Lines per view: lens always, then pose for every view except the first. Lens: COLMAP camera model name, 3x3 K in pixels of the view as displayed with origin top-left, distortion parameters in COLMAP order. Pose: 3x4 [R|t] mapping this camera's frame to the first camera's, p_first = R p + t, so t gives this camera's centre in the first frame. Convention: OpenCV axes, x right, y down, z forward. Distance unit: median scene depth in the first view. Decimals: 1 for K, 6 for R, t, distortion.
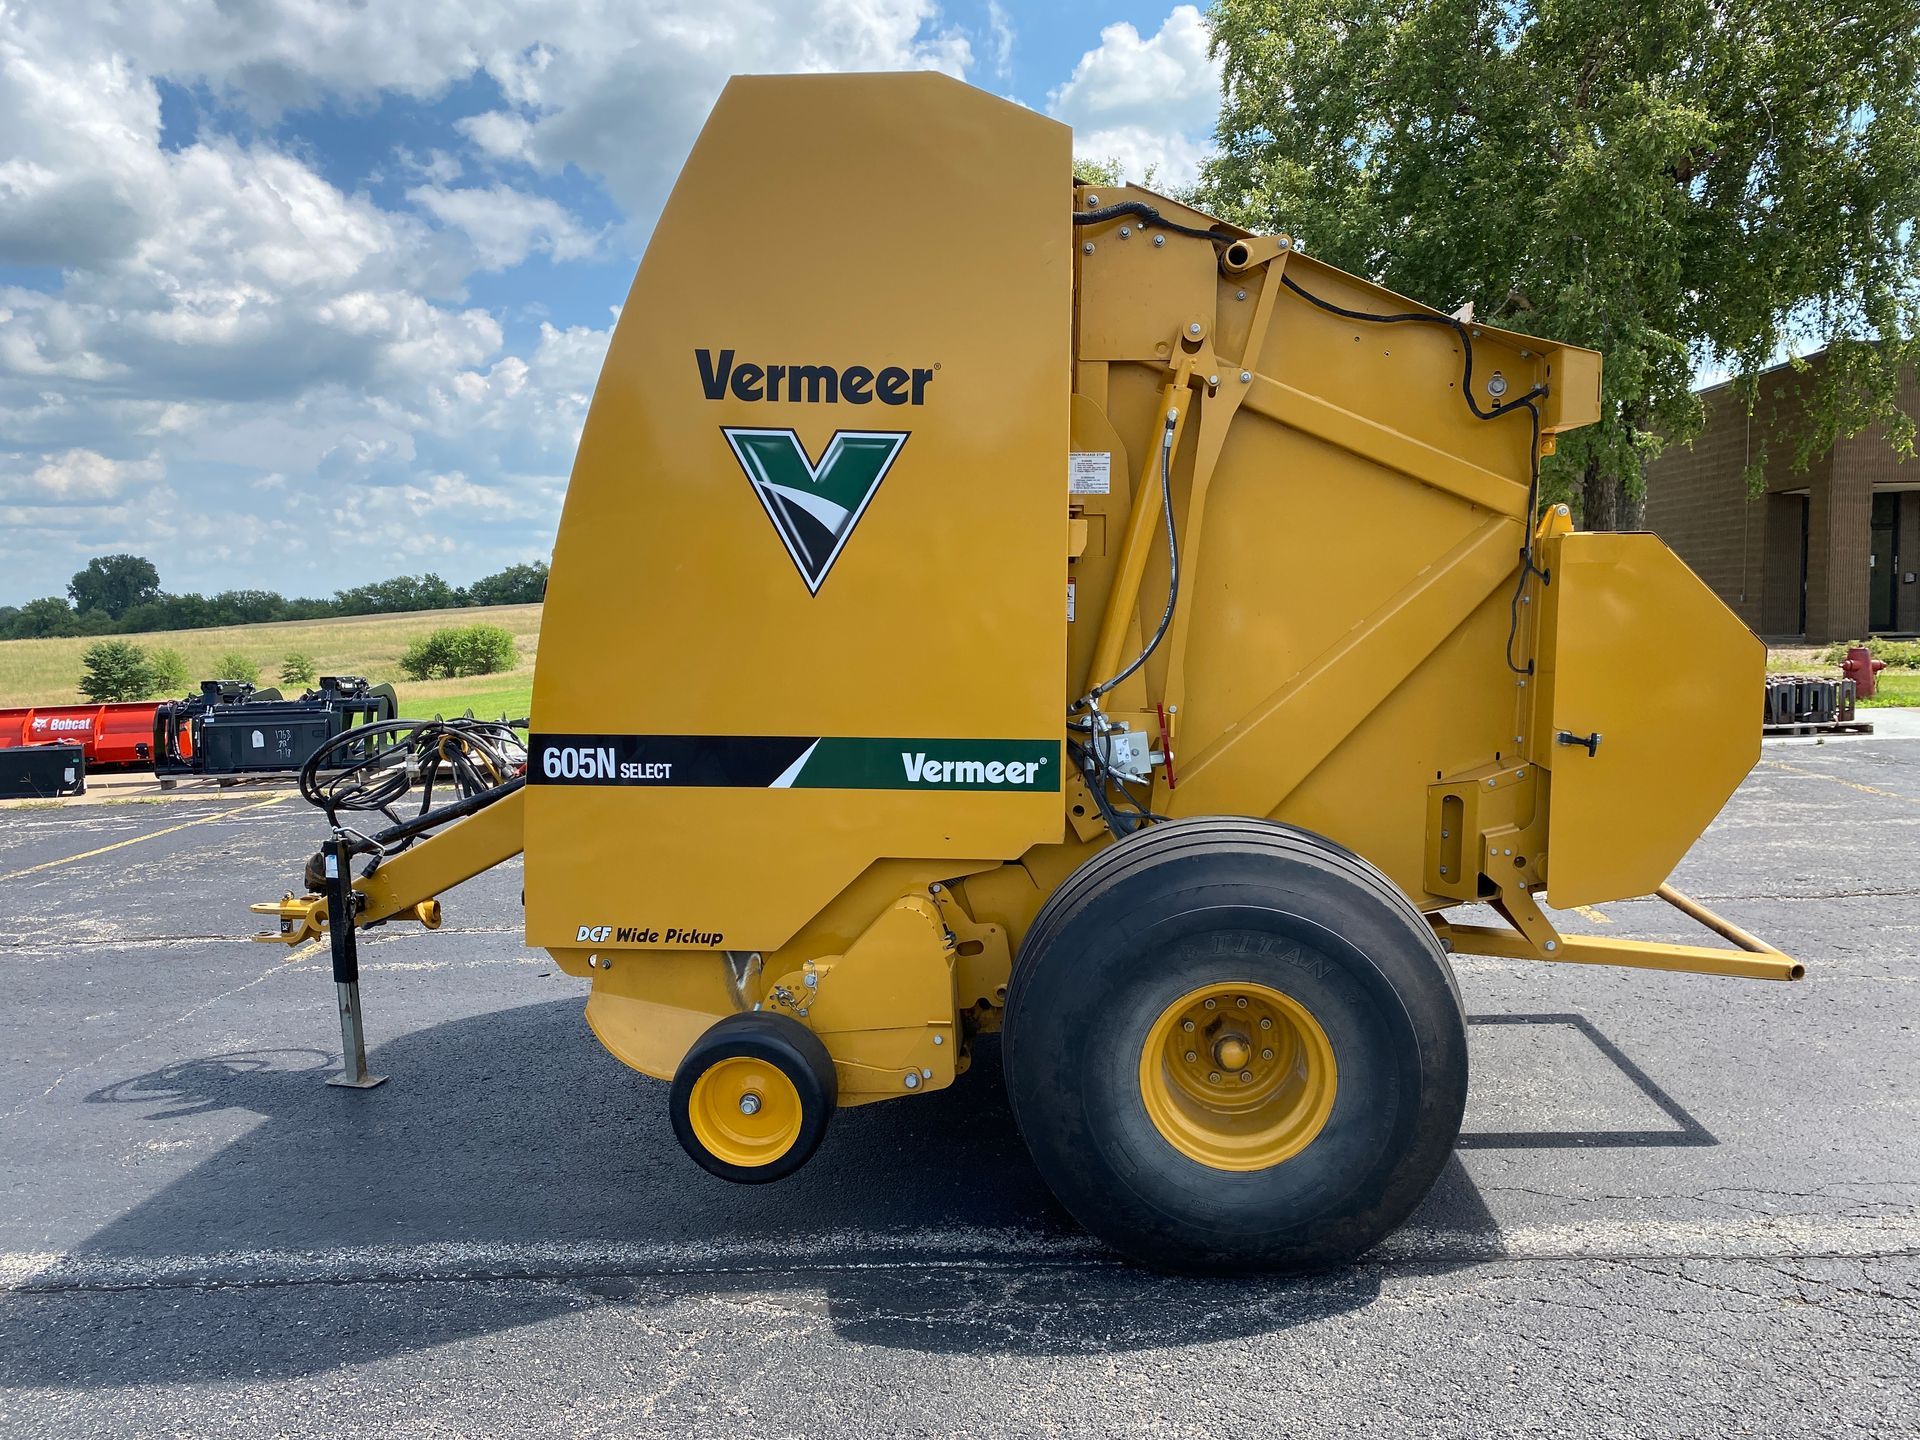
lens RADIAL K [[1465.6, 0, 964.6], [0, 1465.6, 706.5], [0, 0, 1]] dist [0.024639, -0.014373]
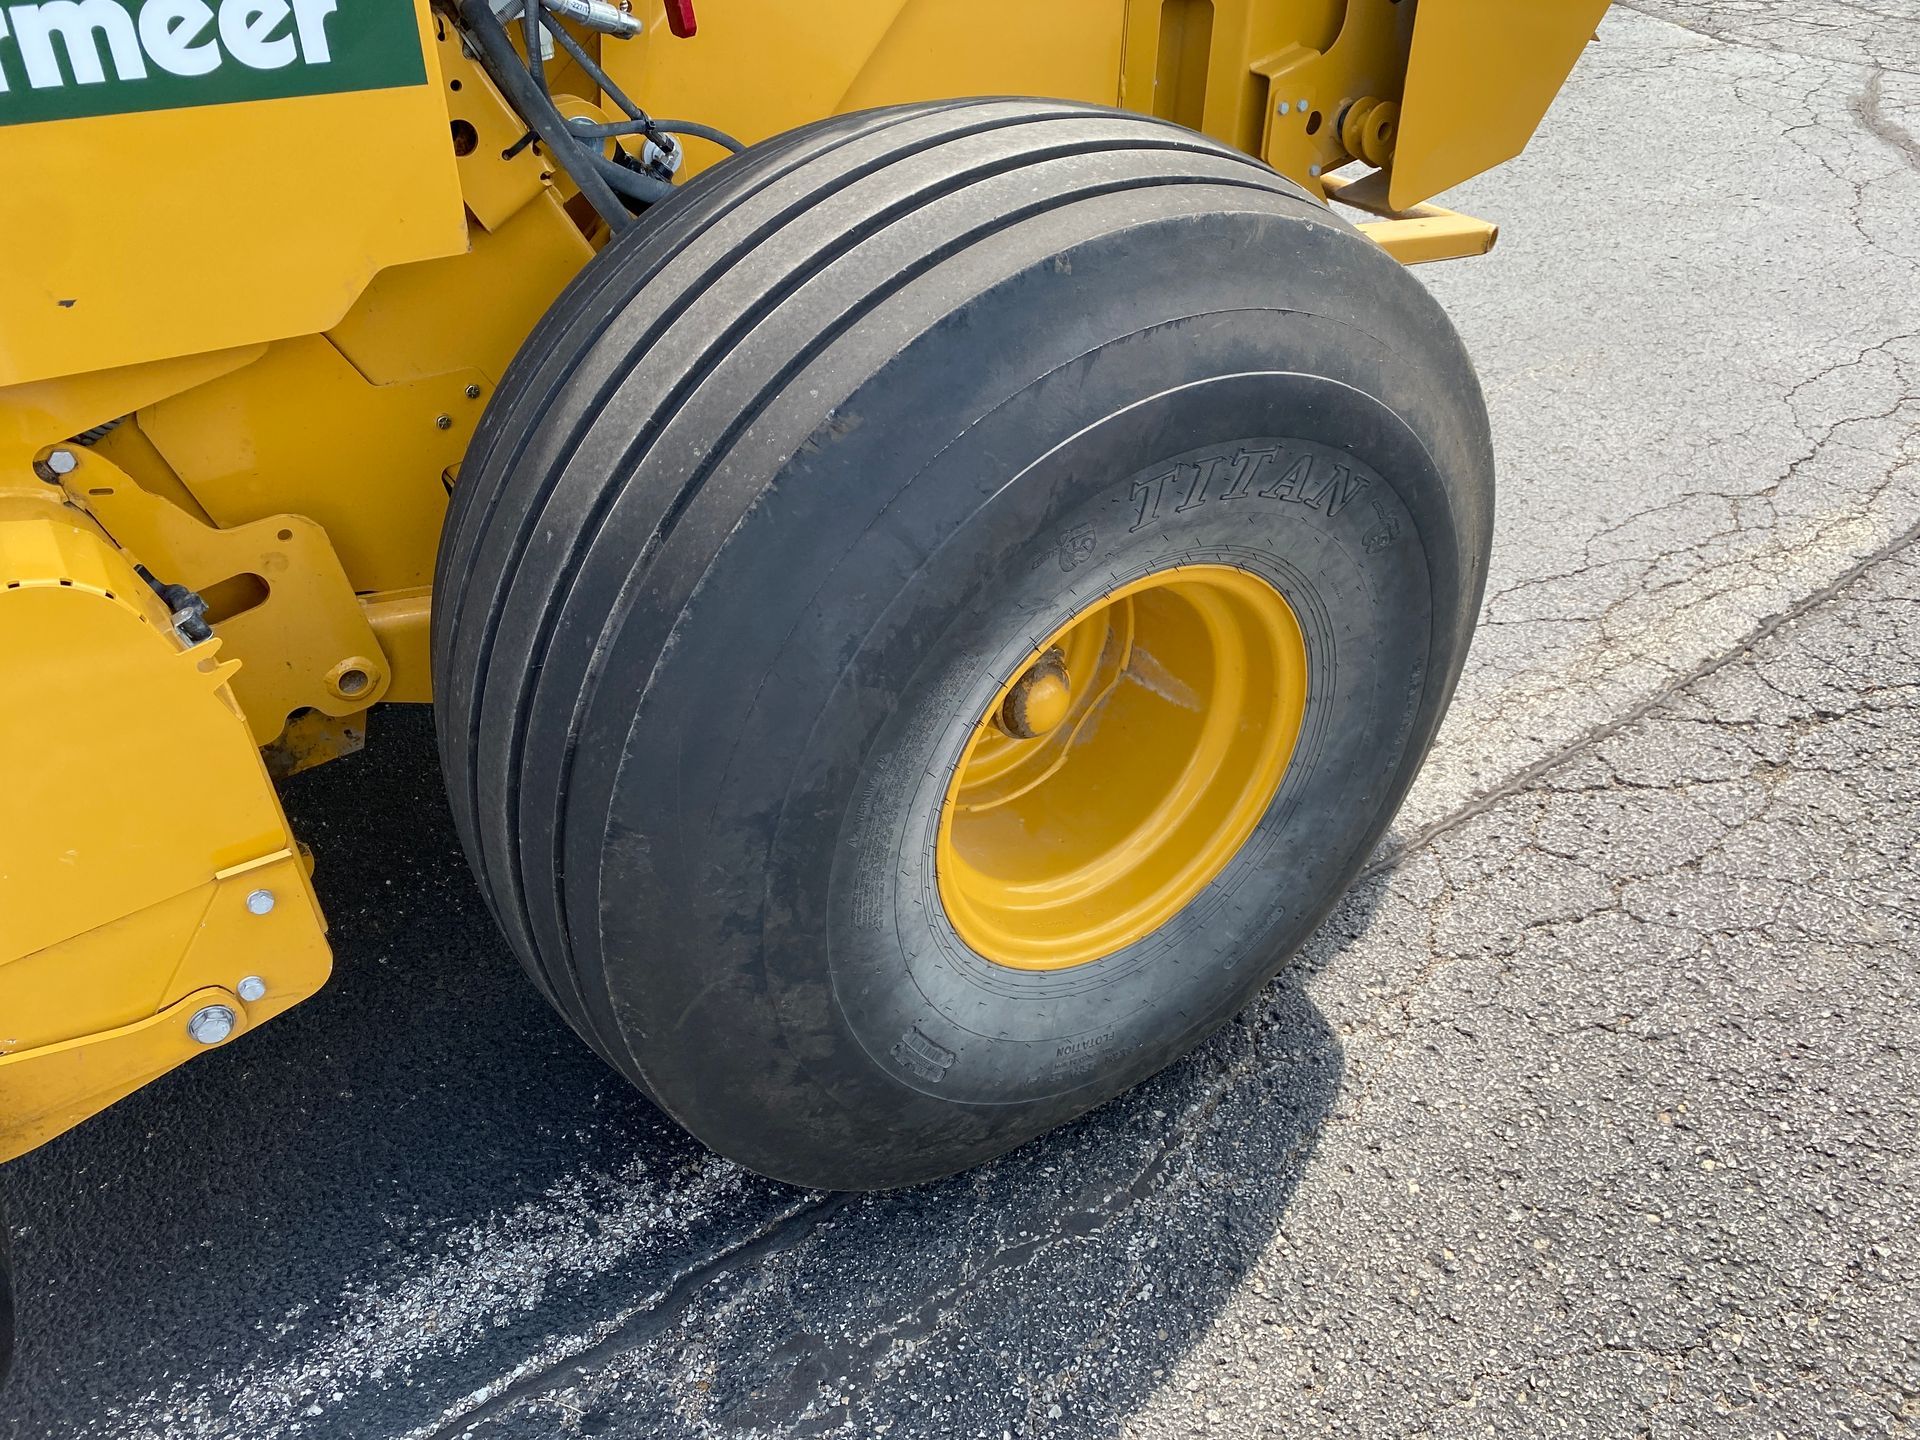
lens RADIAL K [[1465.6, 0, 972.8], [0, 1465.6, 702.8], [0, 0, 1]] dist [0.024639, -0.014373]
pose [[0.778805, -0.339855, 0.527220, -0.054373], [0.050104, 0.871524, 0.487786, 0.026201], [-0.625262, -0.353474, 0.695775, 0.670867]]
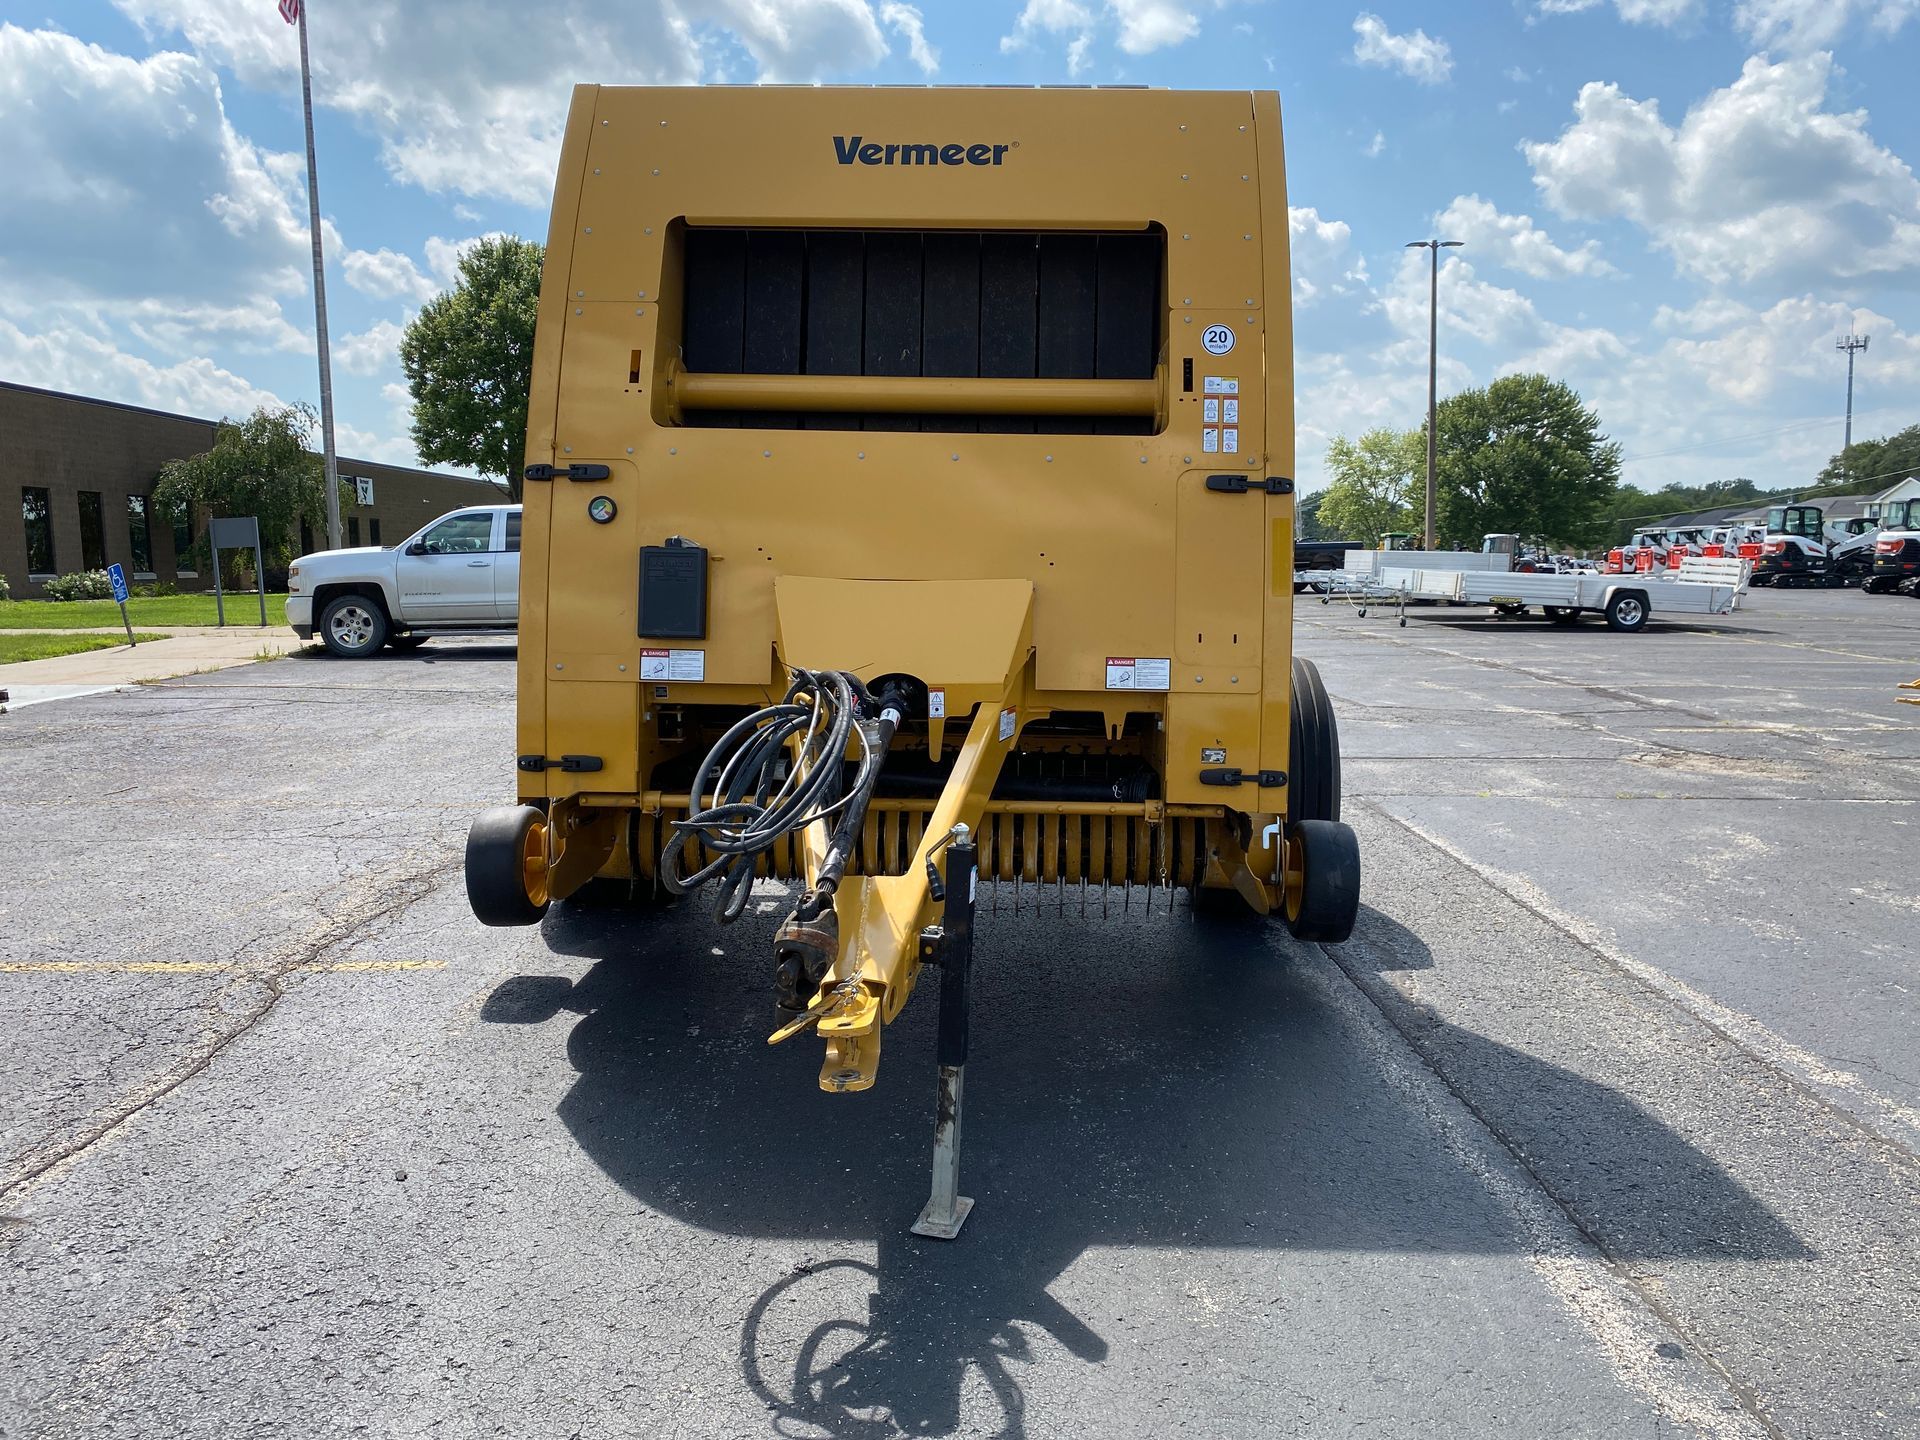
lens RADIAL K [[1465.6, 0, 984.6], [0, 1465.6, 700.0], [0, 0, 1]] dist [0.024639, -0.014373]
pose [[-0.070468, -0.080606, 0.994252, -1.407181], [0.087844, 0.992356, 0.086678, -0.038914], [-0.993639, 0.093447, -0.062849, 1.350177]]
